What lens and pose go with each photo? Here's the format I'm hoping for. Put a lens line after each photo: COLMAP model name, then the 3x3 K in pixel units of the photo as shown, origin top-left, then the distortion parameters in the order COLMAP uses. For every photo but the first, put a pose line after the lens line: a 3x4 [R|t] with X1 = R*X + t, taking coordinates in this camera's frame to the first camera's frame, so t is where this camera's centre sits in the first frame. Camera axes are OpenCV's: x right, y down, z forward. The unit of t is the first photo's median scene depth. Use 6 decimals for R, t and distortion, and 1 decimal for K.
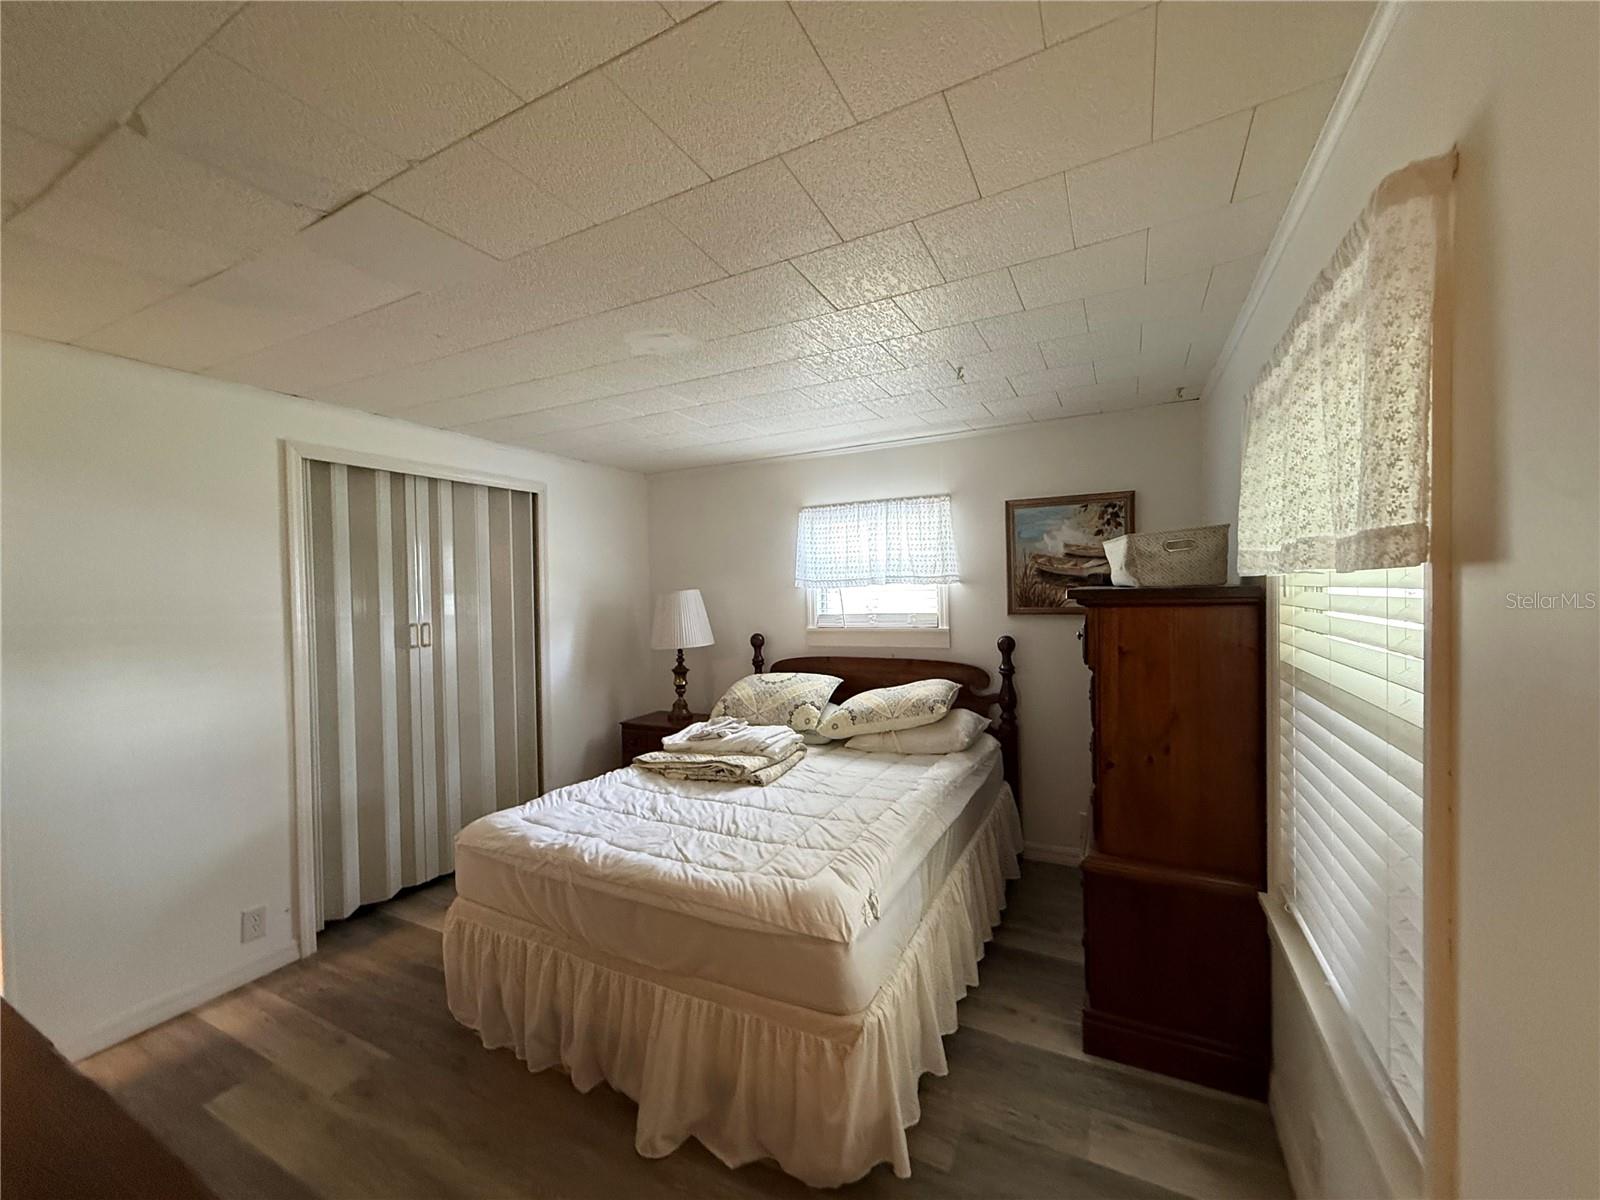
lens RADIAL K [[633.4, 0, 795.4], [0, 633.4, 597.5], [0, 0, 1]] dist [0.000935, -0.000758]
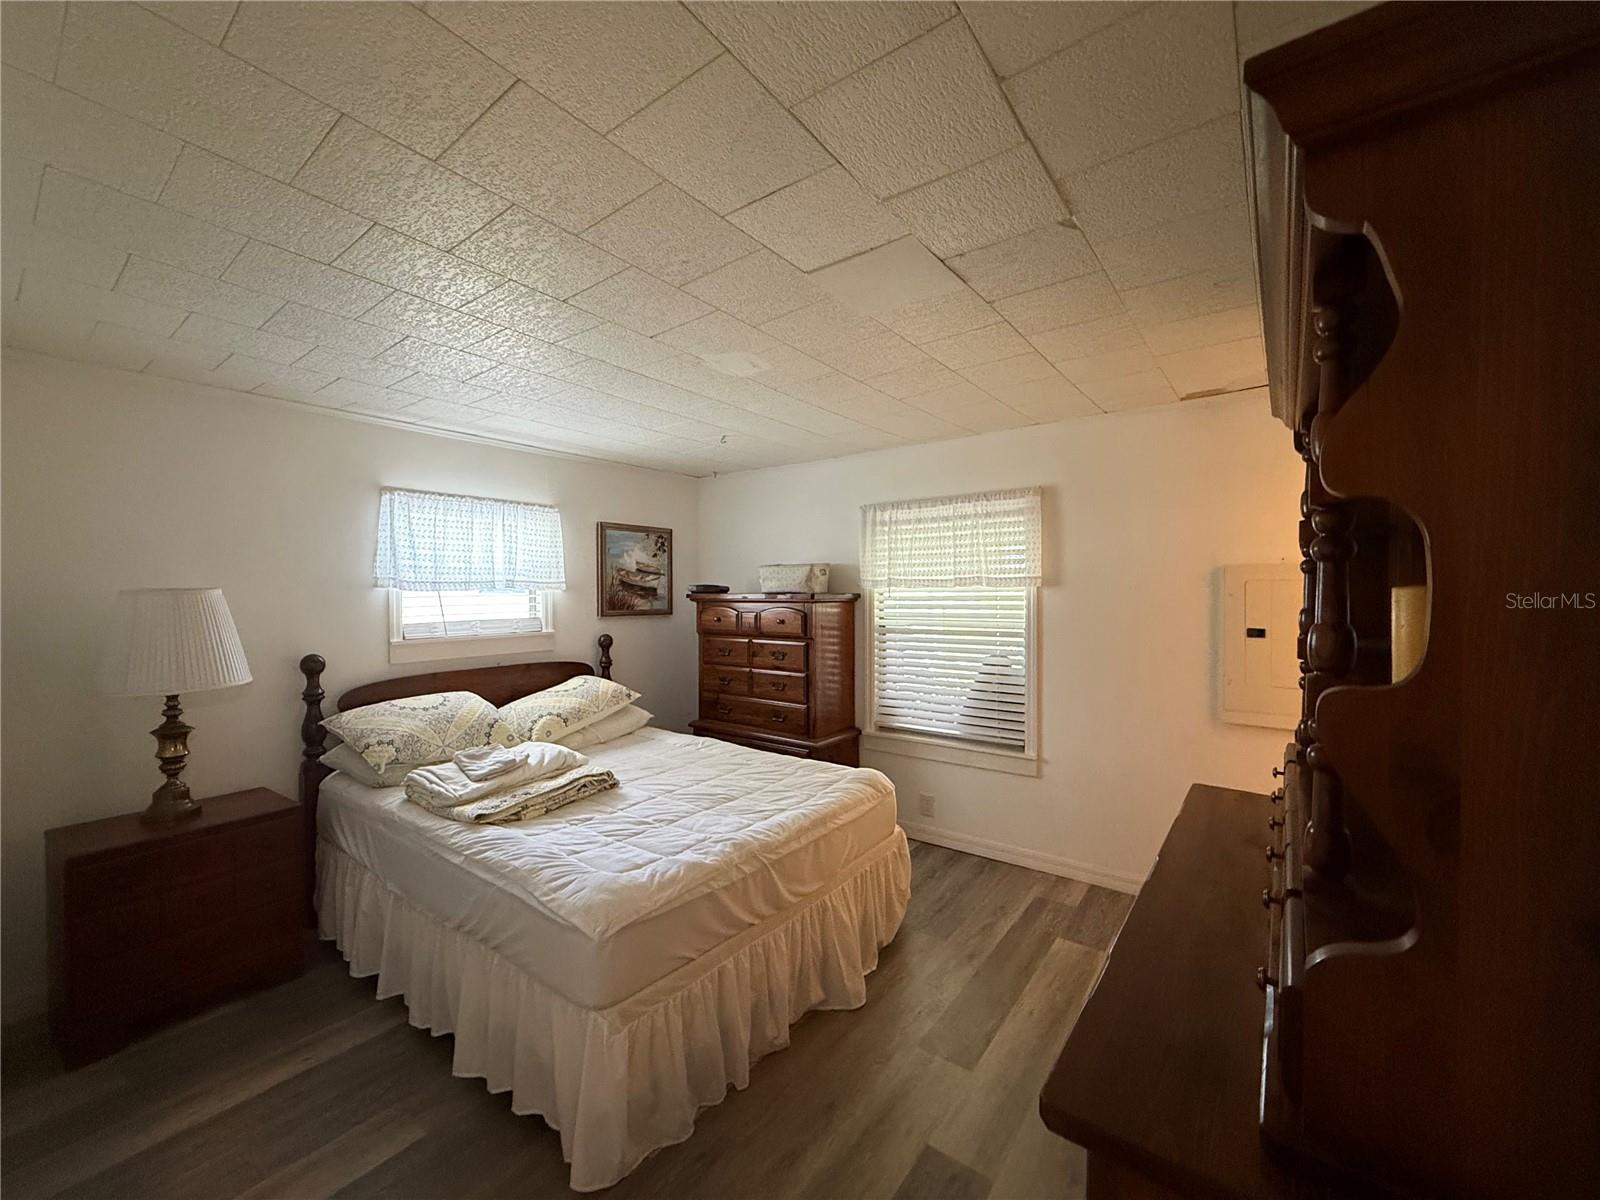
lens RADIAL K [[633.4, 0, 795.4], [0, 633.4, 602.7], [0, 0, 1]] dist [0.000935, -0.000758]
pose [[0.178050, 0.006064, 0.984003, -0.793891], [0.012424, 0.999887, -0.008410, 0.015352], [-0.983943, 0.013723, 0.177954, 0.435239]]
